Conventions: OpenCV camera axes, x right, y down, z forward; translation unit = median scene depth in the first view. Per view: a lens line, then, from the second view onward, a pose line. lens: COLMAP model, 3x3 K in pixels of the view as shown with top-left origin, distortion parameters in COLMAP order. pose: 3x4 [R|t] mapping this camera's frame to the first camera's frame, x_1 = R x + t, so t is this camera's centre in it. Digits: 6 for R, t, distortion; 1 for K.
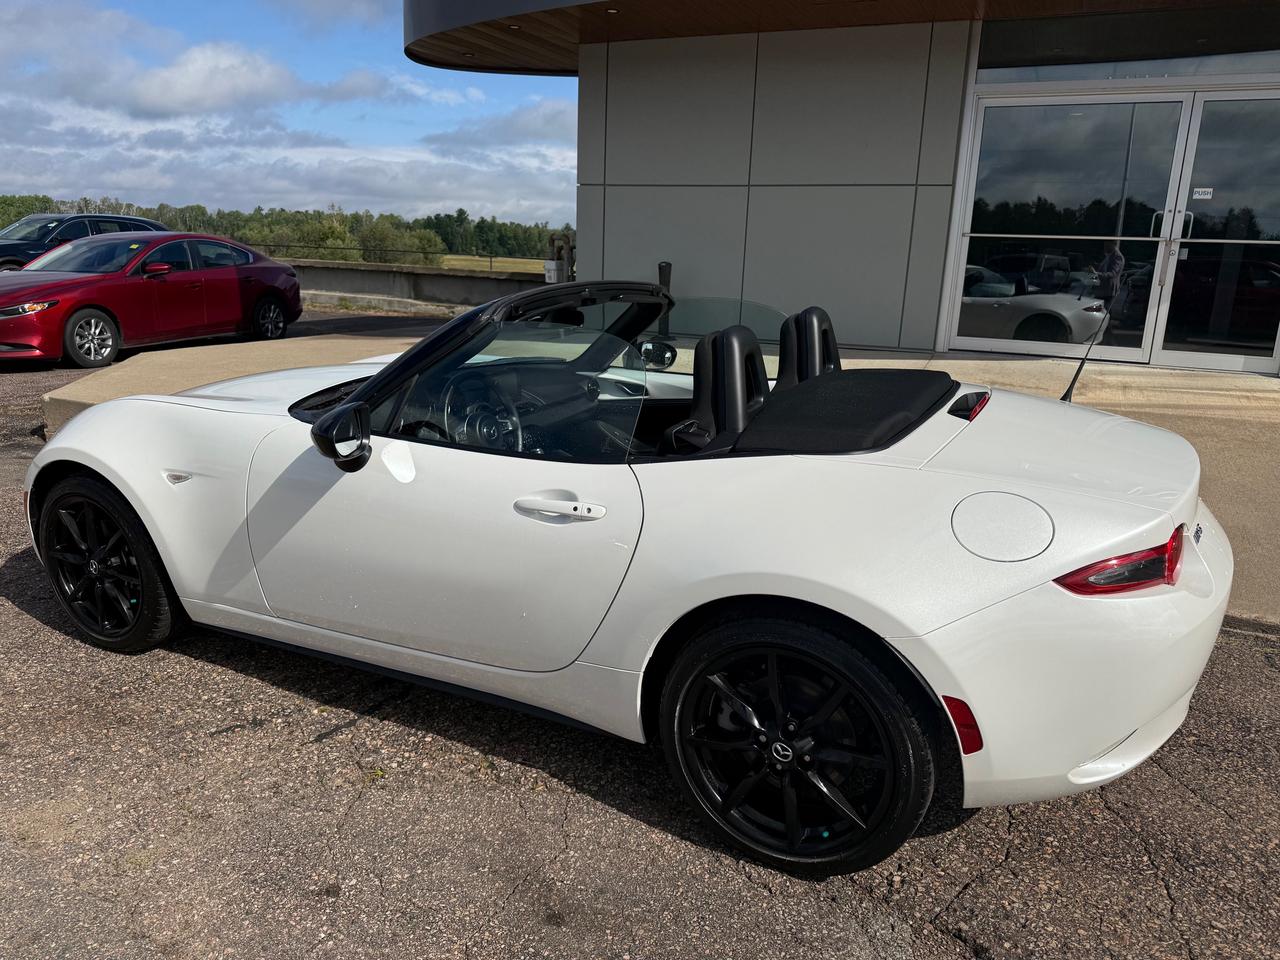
lens RADIAL K [[906.8, 0, 649.3], [0, 906.8, 478.1], [0, 0, 1]] dist [0.020302, -0.030936]
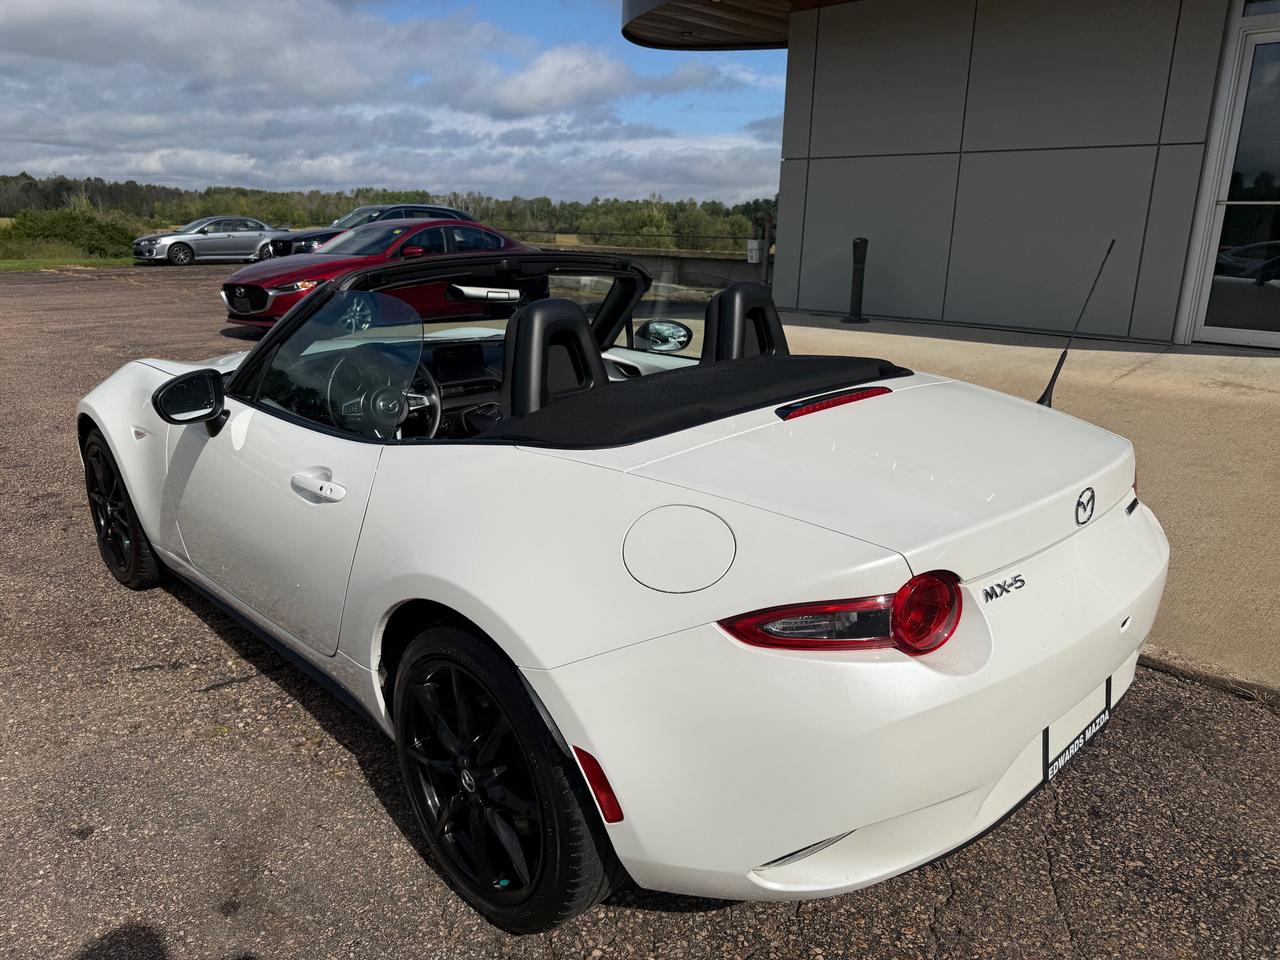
lens RADIAL K [[906.8, 0, 648.7], [0, 906.8, 477.7], [0, 0, 1]] dist [0.020302, -0.030936]
pose [[0.943509, 0.074093, -0.322957, 0.141482], [-0.069016, 0.997246, 0.027160, -0.006757], [0.324080, -0.003337, 0.946024, 0.054751]]
